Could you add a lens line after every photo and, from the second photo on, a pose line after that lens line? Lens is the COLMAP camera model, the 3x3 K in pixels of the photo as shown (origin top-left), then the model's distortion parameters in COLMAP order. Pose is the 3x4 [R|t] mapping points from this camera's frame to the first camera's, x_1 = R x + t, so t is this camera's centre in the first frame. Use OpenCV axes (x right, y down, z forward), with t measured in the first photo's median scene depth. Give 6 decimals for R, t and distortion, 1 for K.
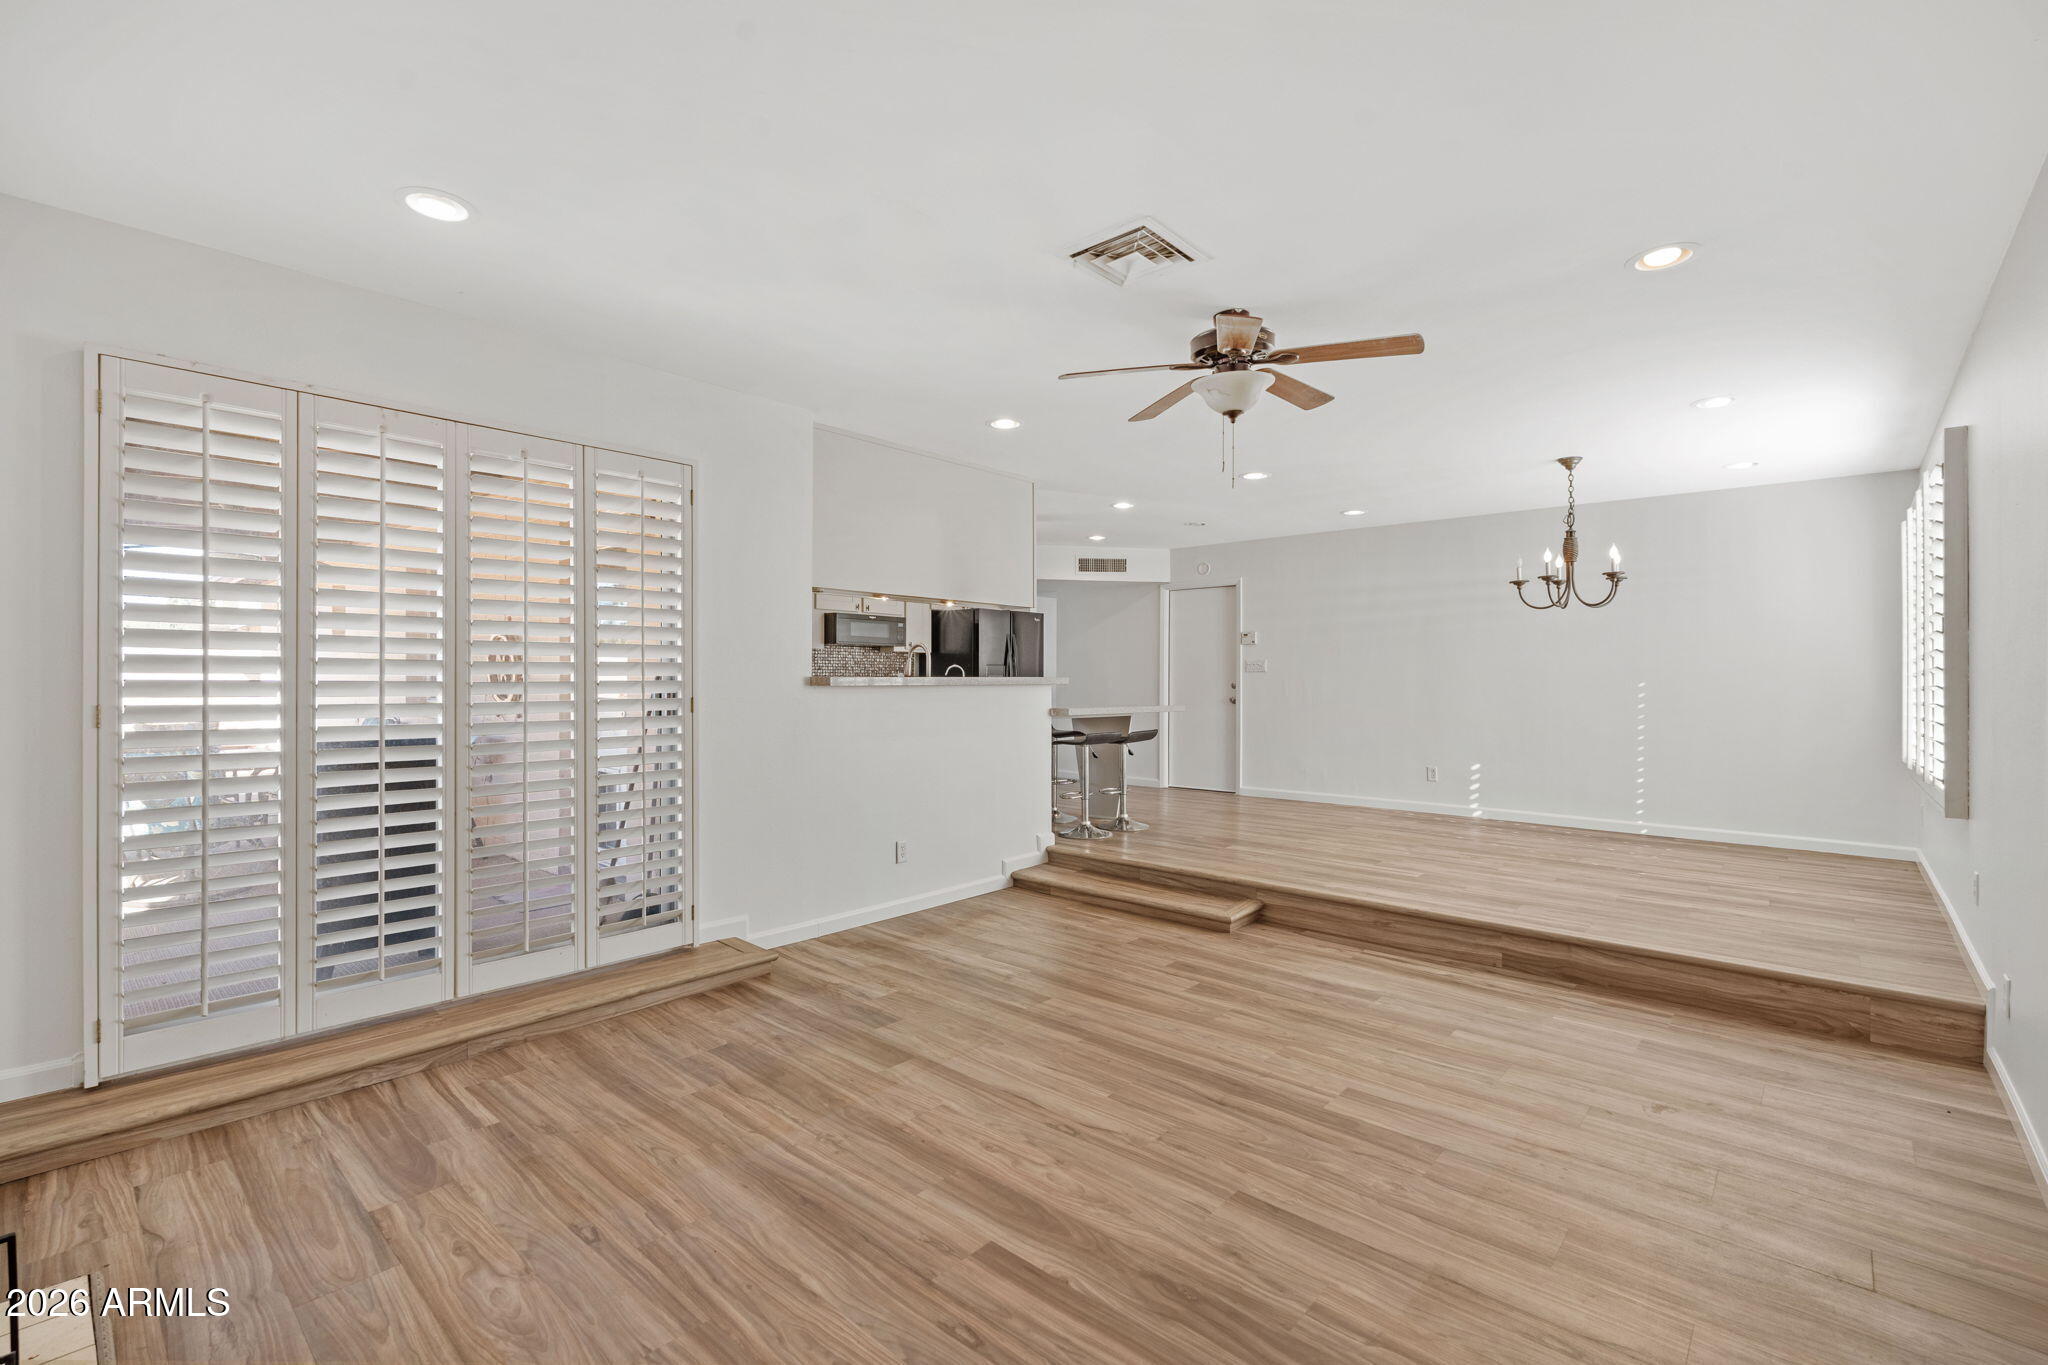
lens RADIAL K [[914.2, 0, 1007.2], [0, 914.2, 681.1], [0, 0, 1]] dist [-0.004276, -0.000040]
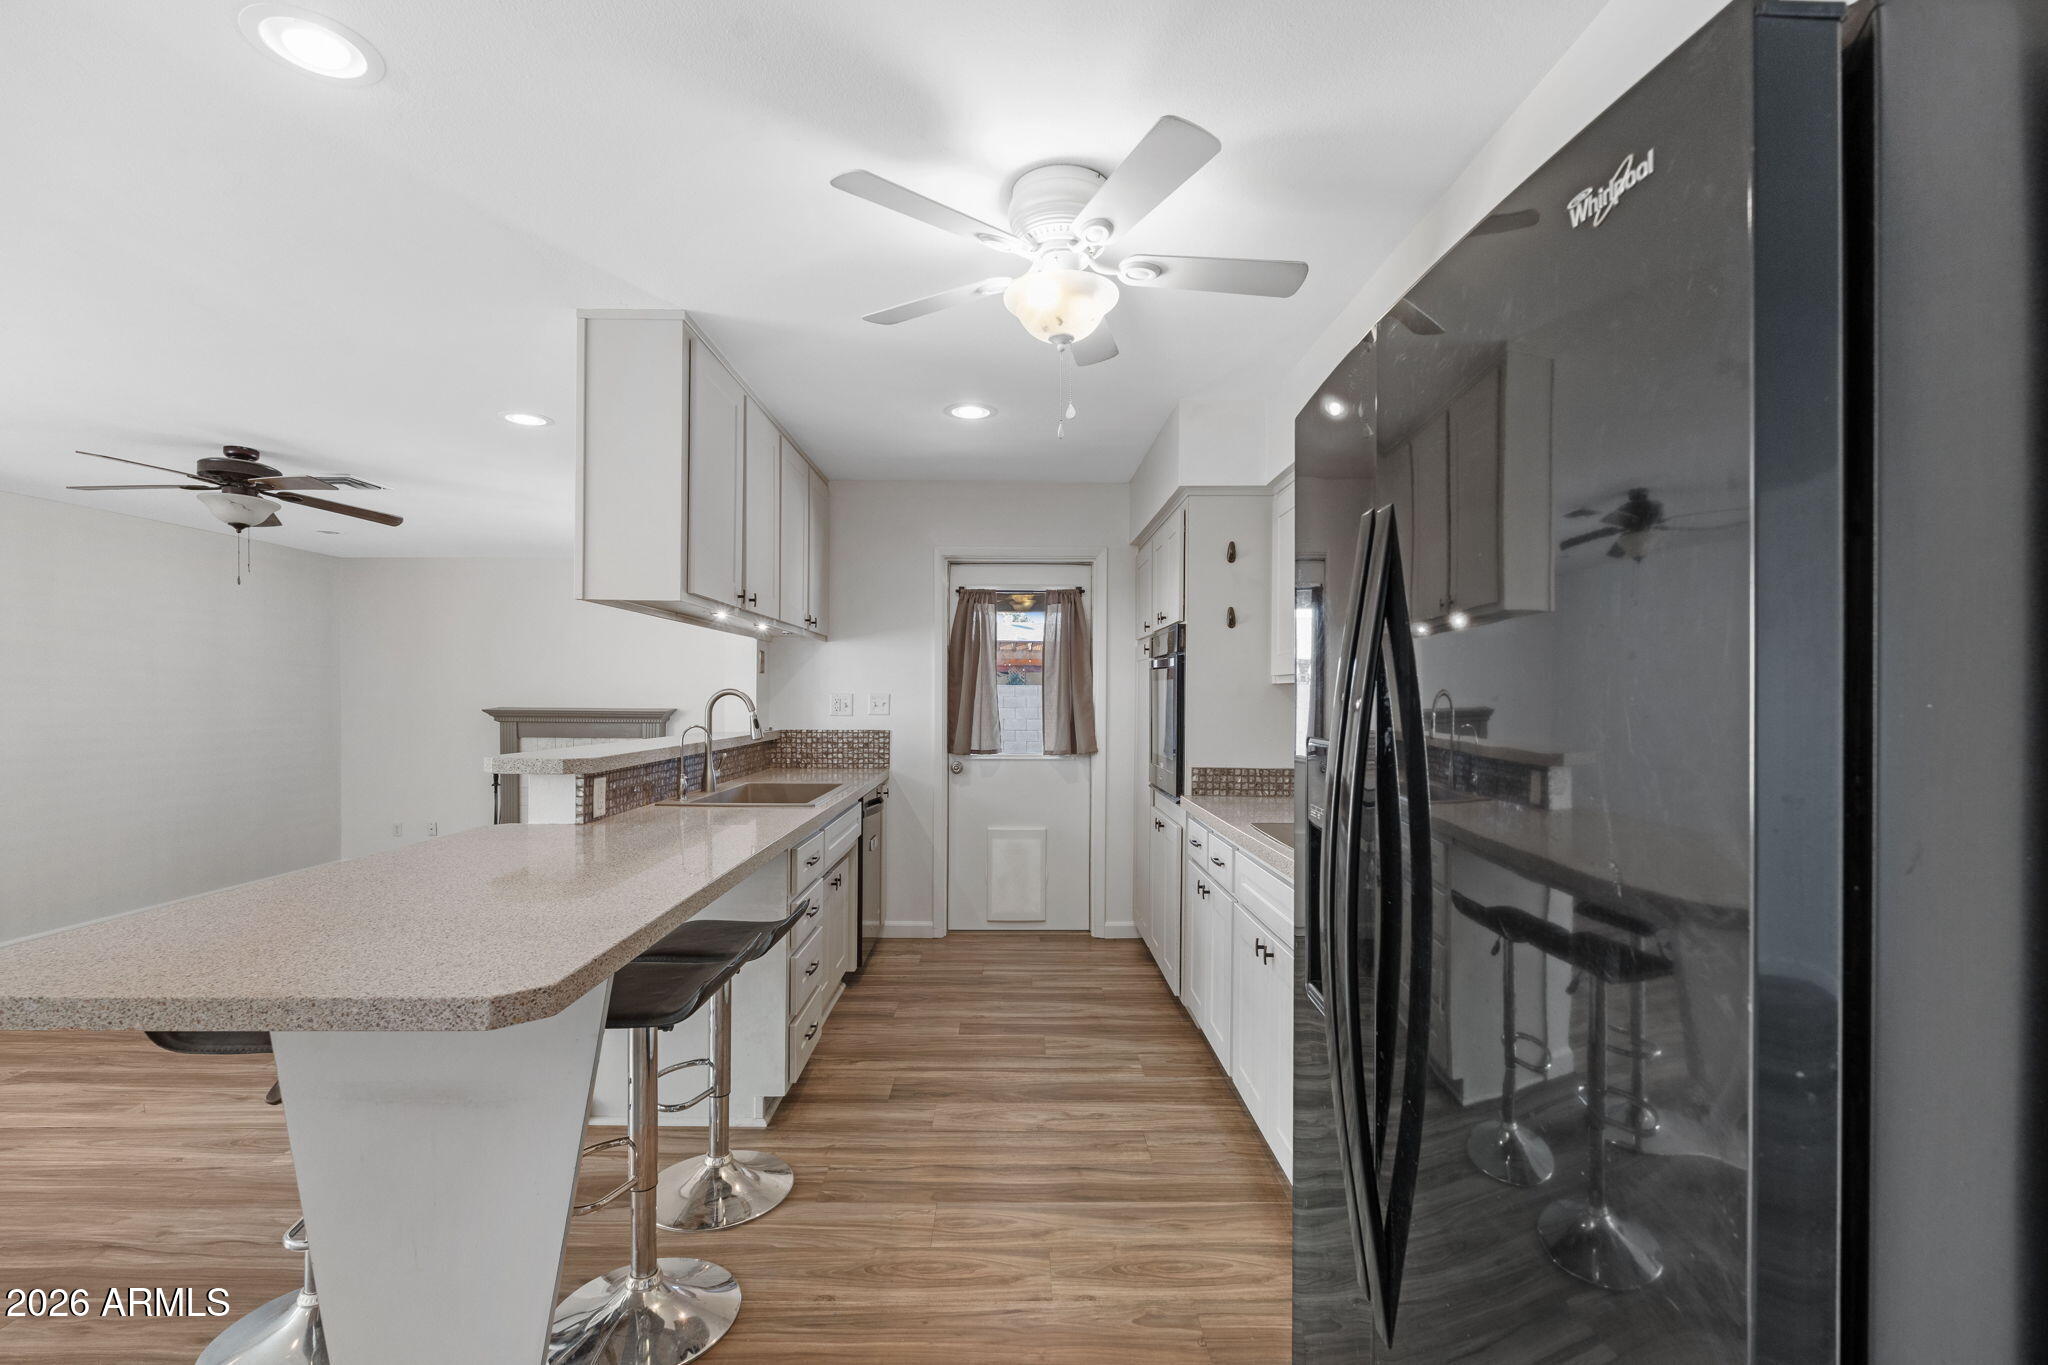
lens RADIAL K [[903.6, 0, 1026.1], [0, 903.6, 701.3], [0, 0, 1]] dist [-0.005956, -0.000004]
pose [[-0.728778, -0.003548, -0.684741, 0.241847], [-0.008242, 0.999960, 0.003591, -0.047227], [0.684701, 0.008260, -0.728778, 2.078465]]
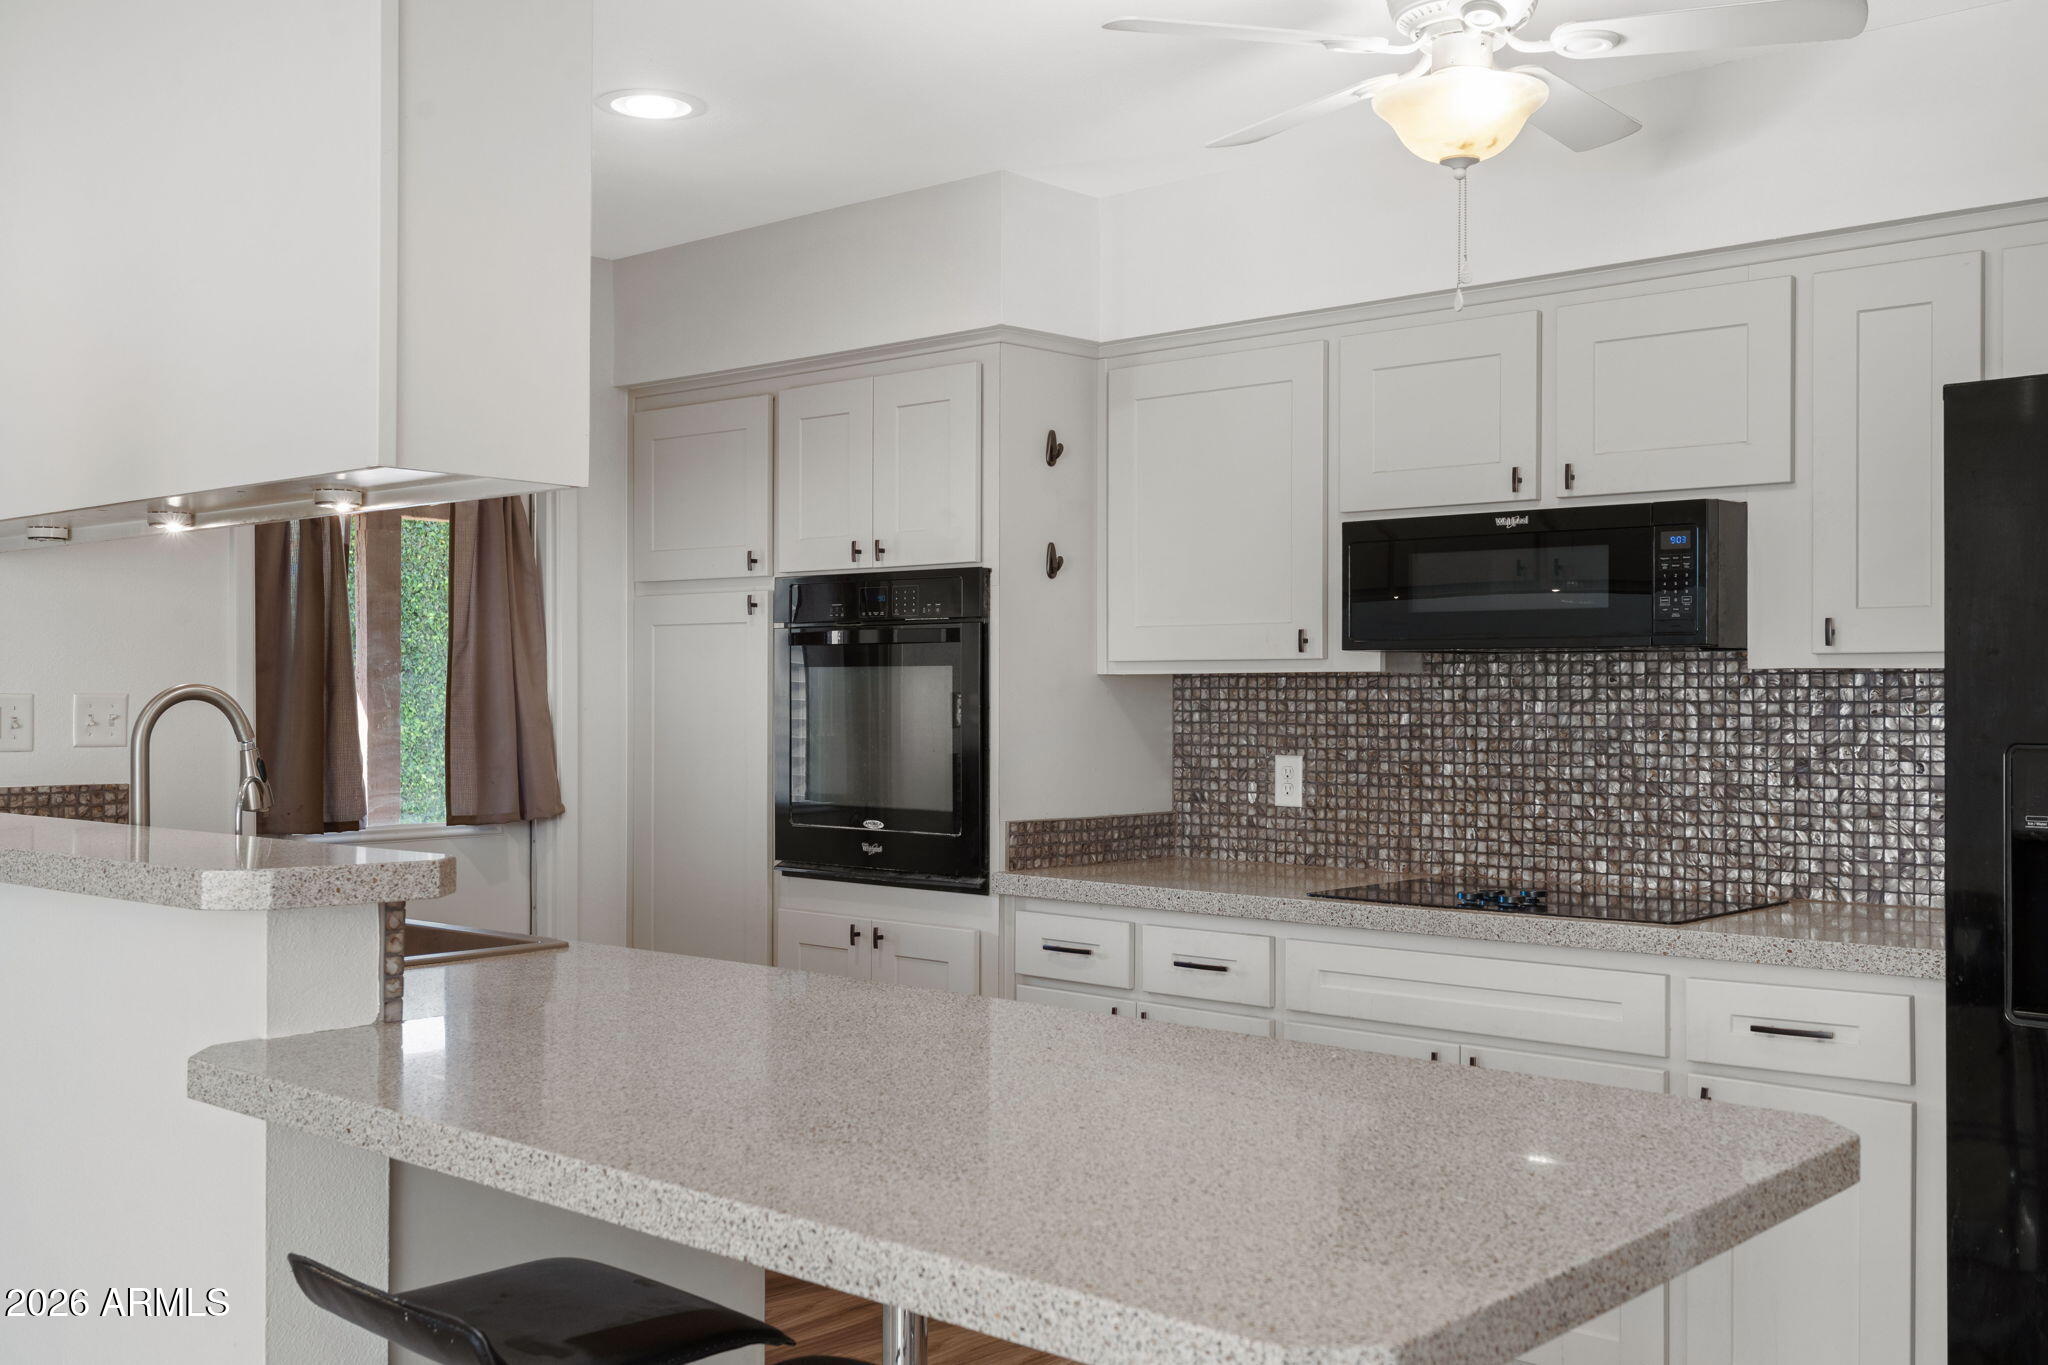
lens RADIAL K [[2001.0, 0, 1024.0], [0, 2001.0, 682.5], [0, 0, 1]] dist [0.008858, 0.001178]
pose [[0.006750, -0.008318, -0.999943, 0.600660], [-0.000536, 0.999965, -0.008322, -0.048730], [0.999977, 0.000592, 0.006746, 1.587841]]
